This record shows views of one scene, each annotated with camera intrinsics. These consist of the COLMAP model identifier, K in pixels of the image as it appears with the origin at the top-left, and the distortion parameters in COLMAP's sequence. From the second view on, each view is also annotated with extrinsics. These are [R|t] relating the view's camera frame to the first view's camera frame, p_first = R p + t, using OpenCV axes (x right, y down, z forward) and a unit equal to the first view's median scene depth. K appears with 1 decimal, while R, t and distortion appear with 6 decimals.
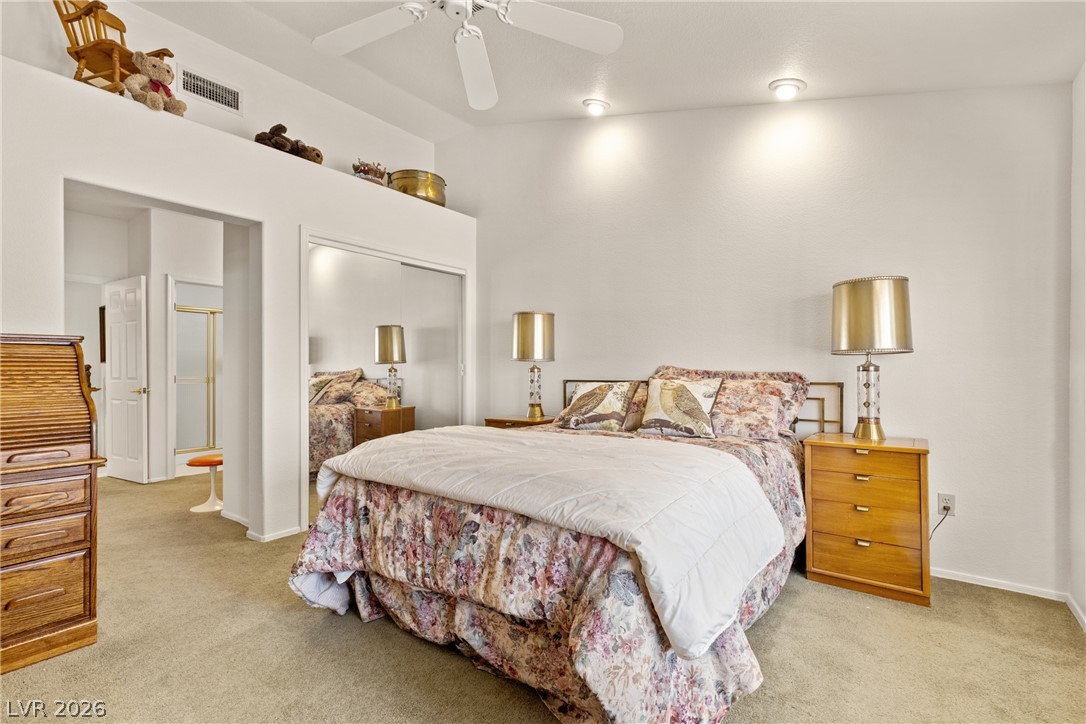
lens RADIAL K [[489.7, 0, 546.2], [0, 489.7, 370.4], [0, 0, 1]] dist [0.016028, -0.000968]
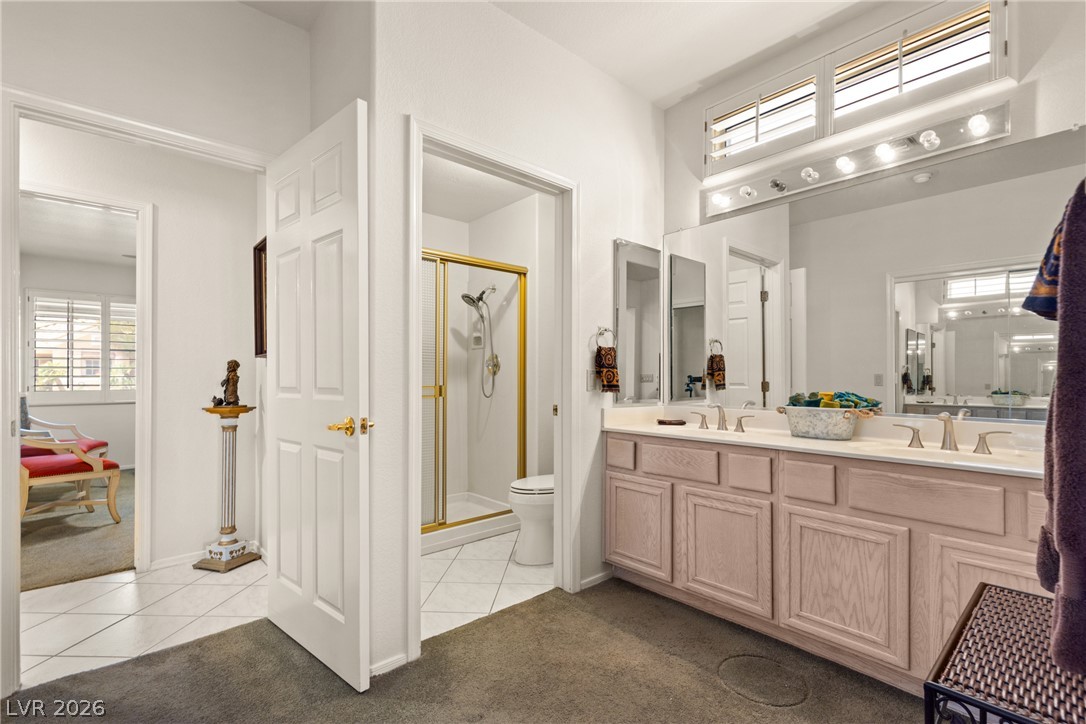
lens RADIAL K [[489.7, 0, 547.4], [0, 489.7, 373.1], [0, 0, 1]] dist [0.016028, -0.000968]
pose [[0.981592, 0.000741, -0.190989, -0.433510], [-0.002828, 0.999939, -0.010654, 0.004791], [0.190970, 0.010998, 0.981534, 0.478741]]
